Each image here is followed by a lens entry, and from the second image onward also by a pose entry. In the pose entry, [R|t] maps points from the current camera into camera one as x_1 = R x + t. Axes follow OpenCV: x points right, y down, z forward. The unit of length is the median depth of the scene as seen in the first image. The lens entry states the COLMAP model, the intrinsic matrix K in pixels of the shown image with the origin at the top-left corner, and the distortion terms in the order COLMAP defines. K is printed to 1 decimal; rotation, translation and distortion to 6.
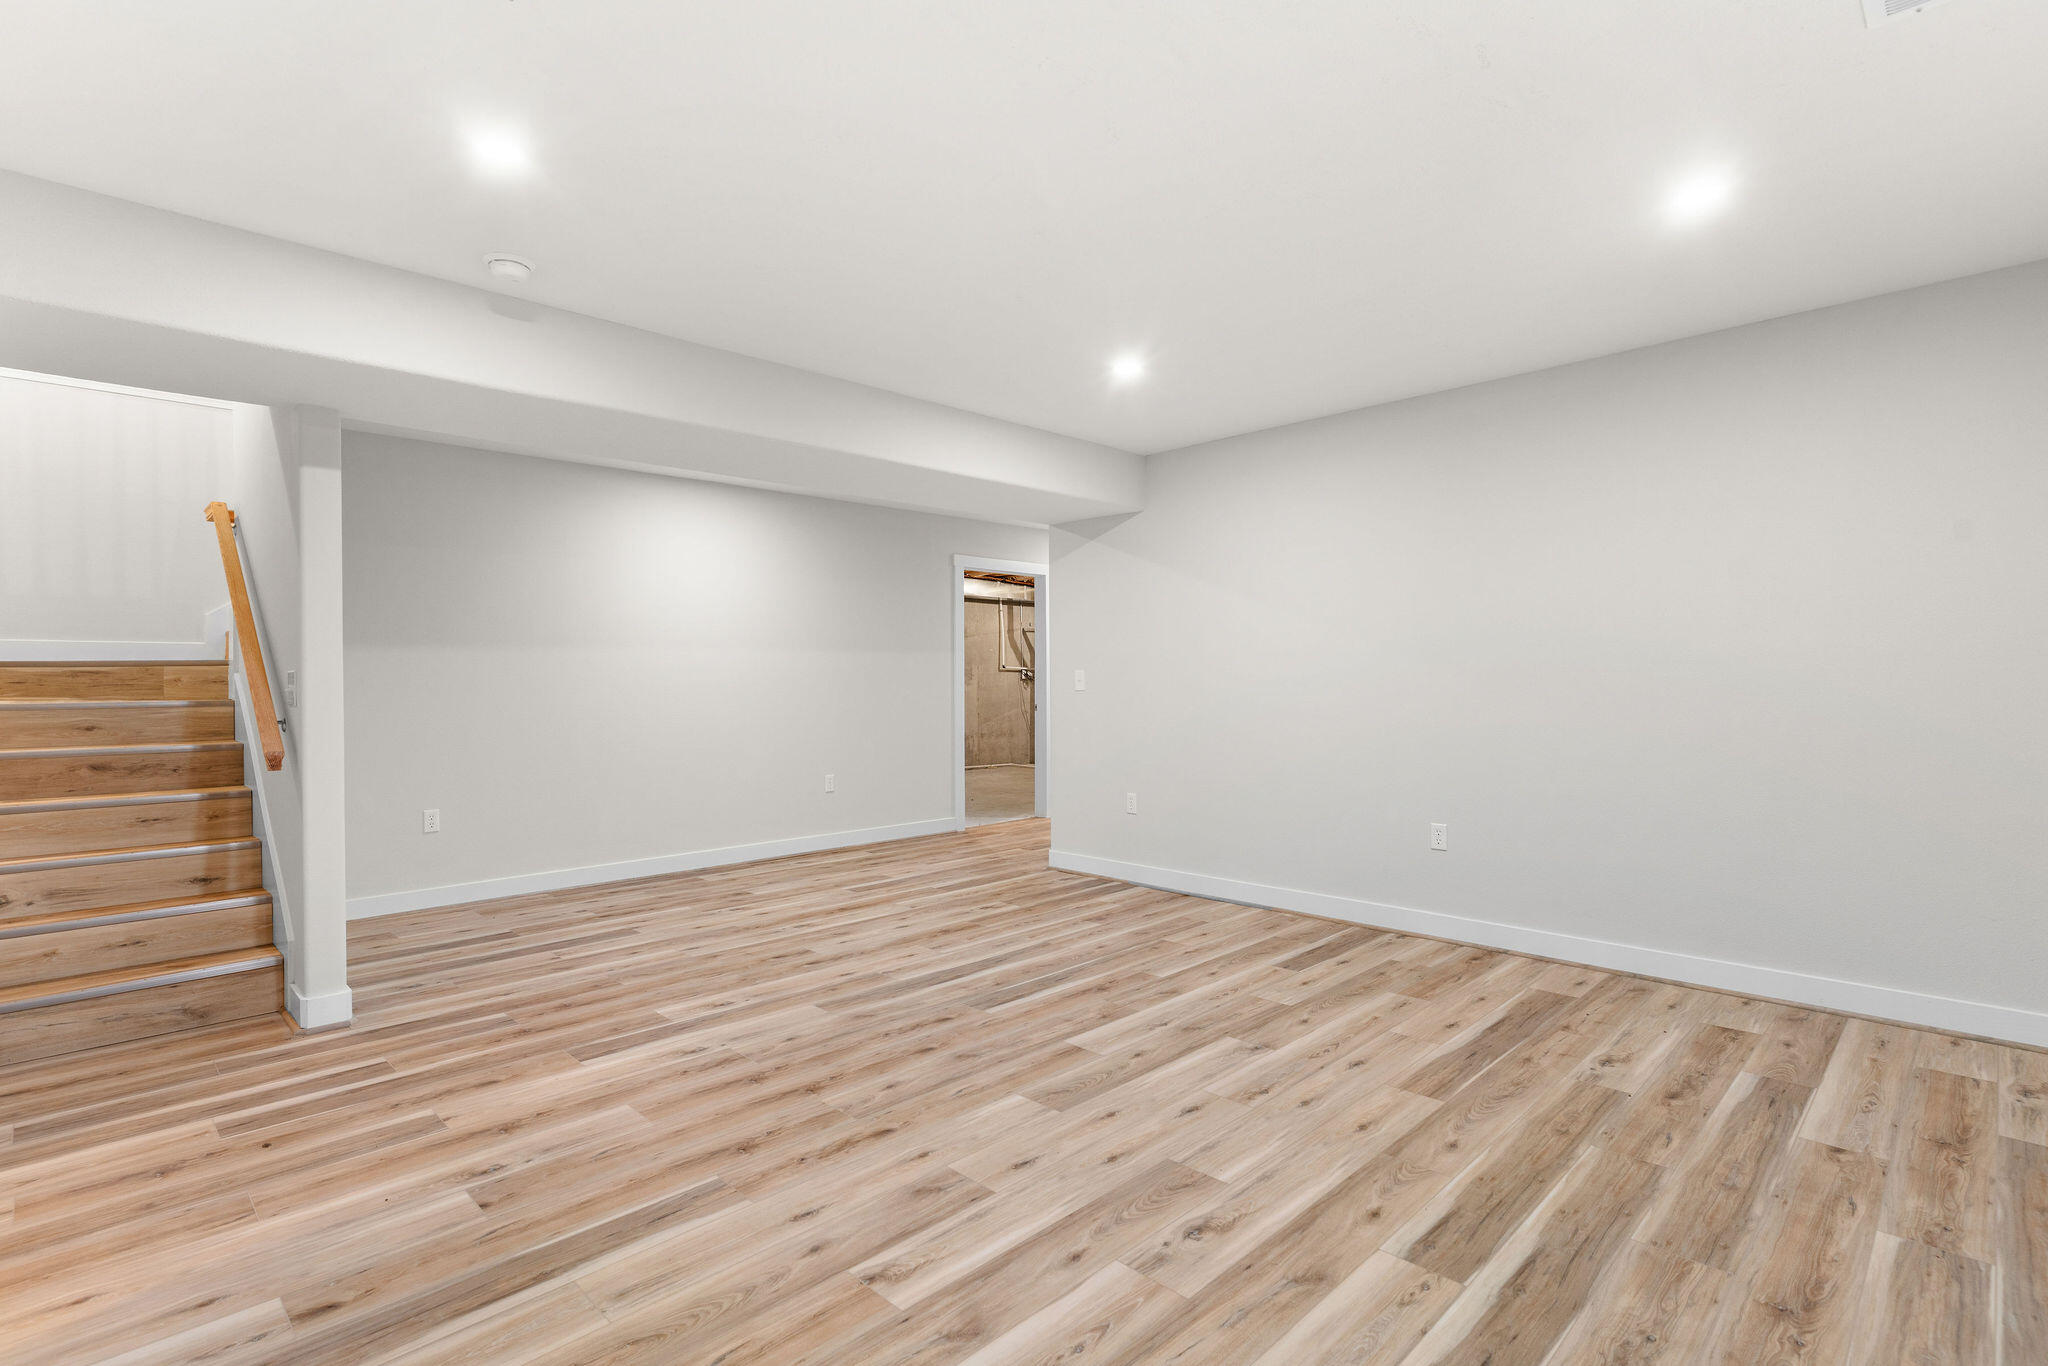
lens RADIAL K [[970.1, 0, 1023.8], [0, 970.1, 680.5], [0, 0, 1]] dist [0.003746, -0.001040]
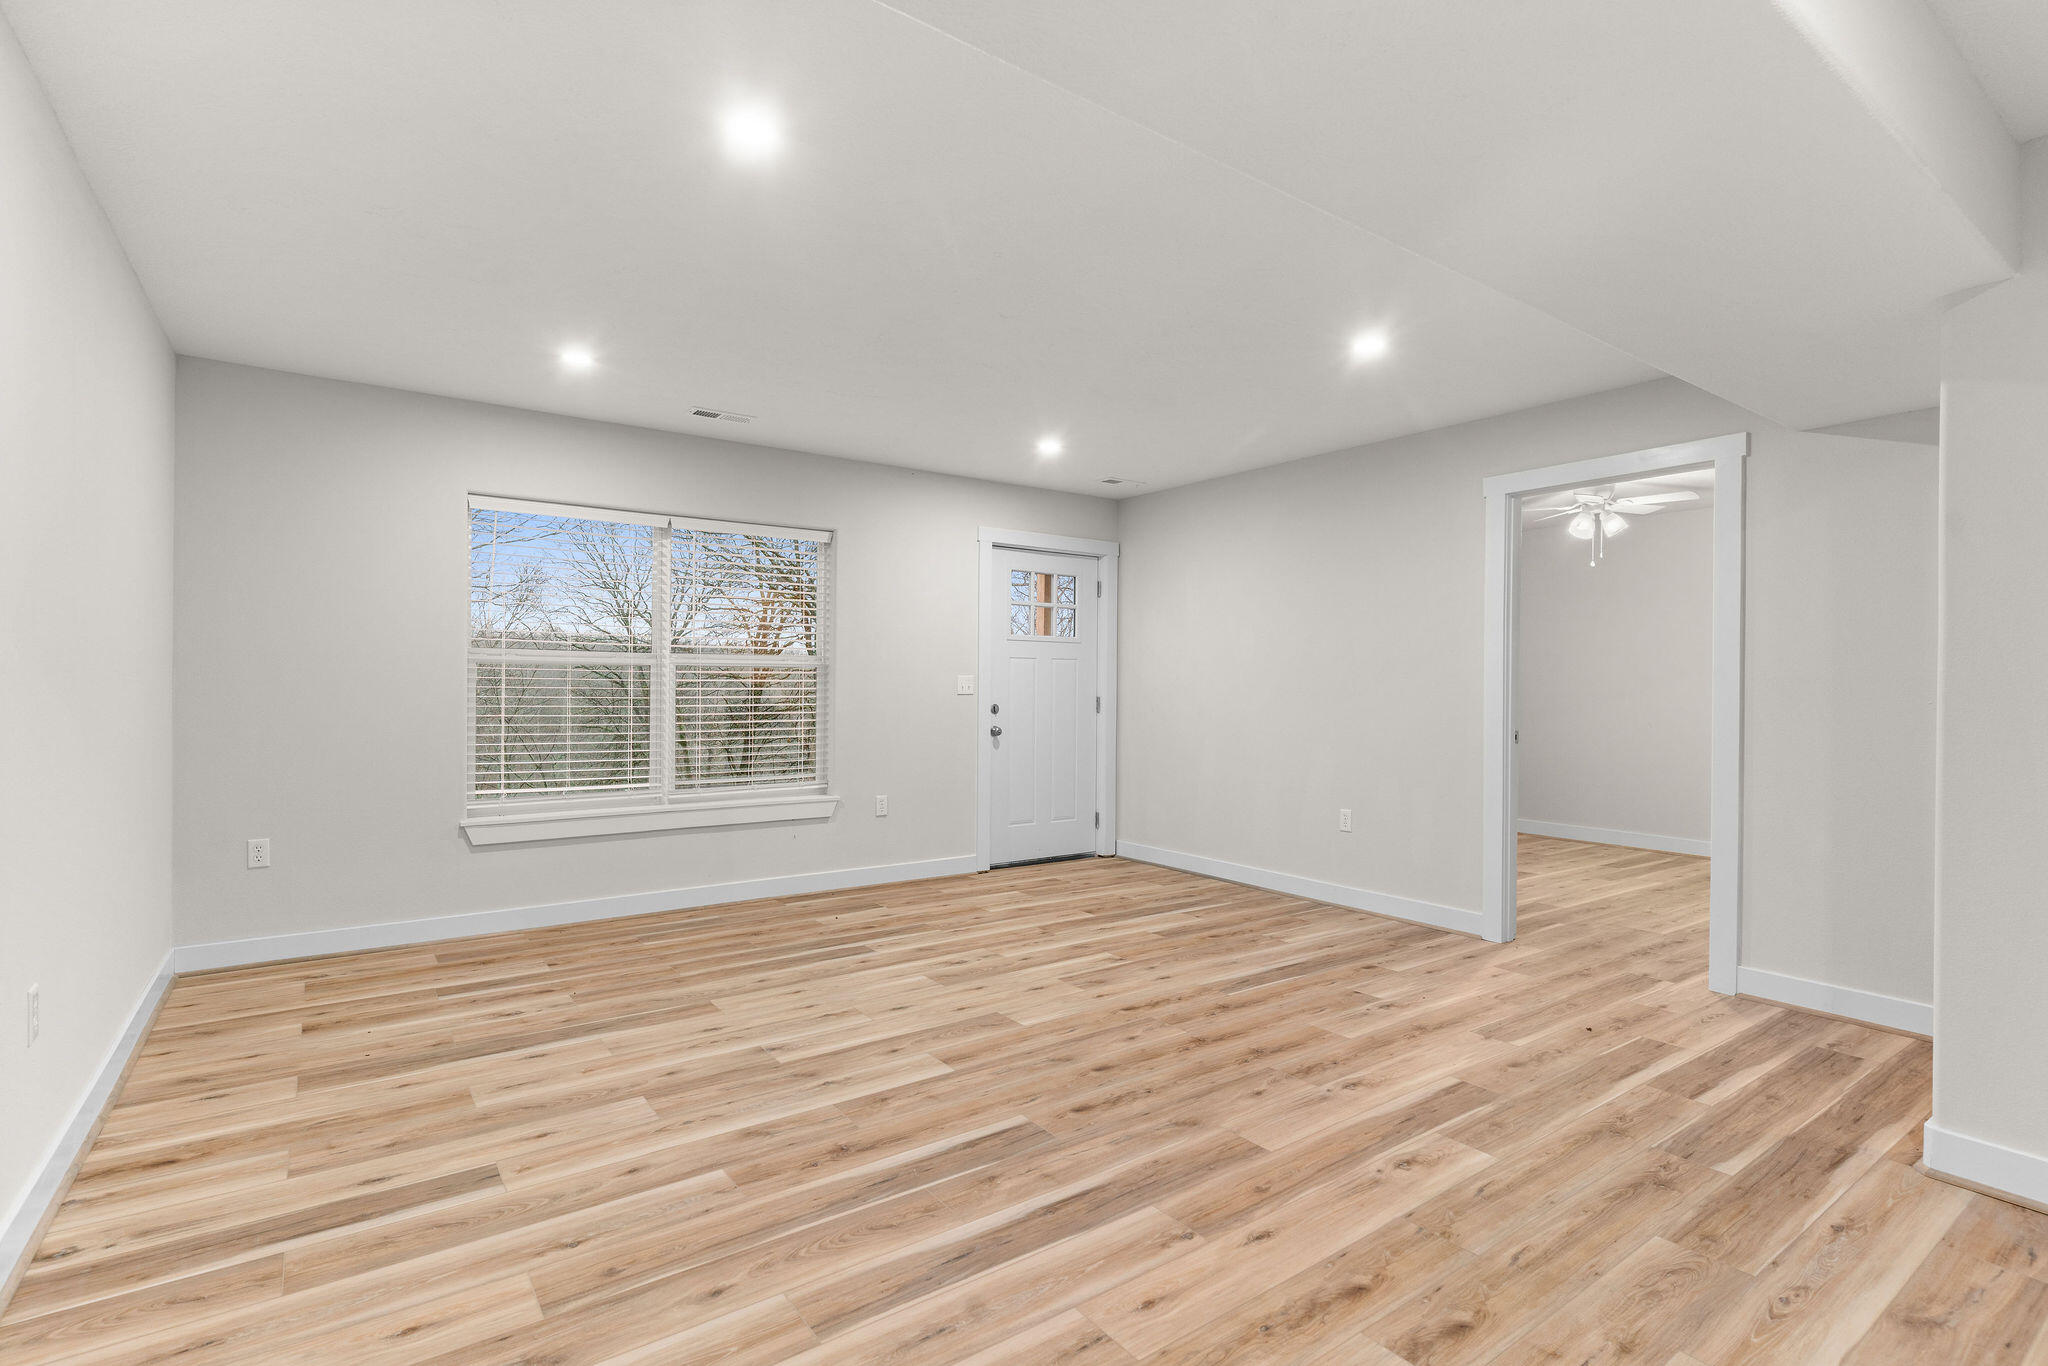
lens RADIAL K [[970.1, 0, 1024.9], [0, 970.1, 685.6], [0, 0, 1]] dist [0.003746, -0.001040]
pose [[-0.987424, -0.000213, 0.158091, -0.185091], [0.000161, 0.999997, 0.002348, 0.000236], [-0.158091, 0.002344, -0.987422, 2.049584]]
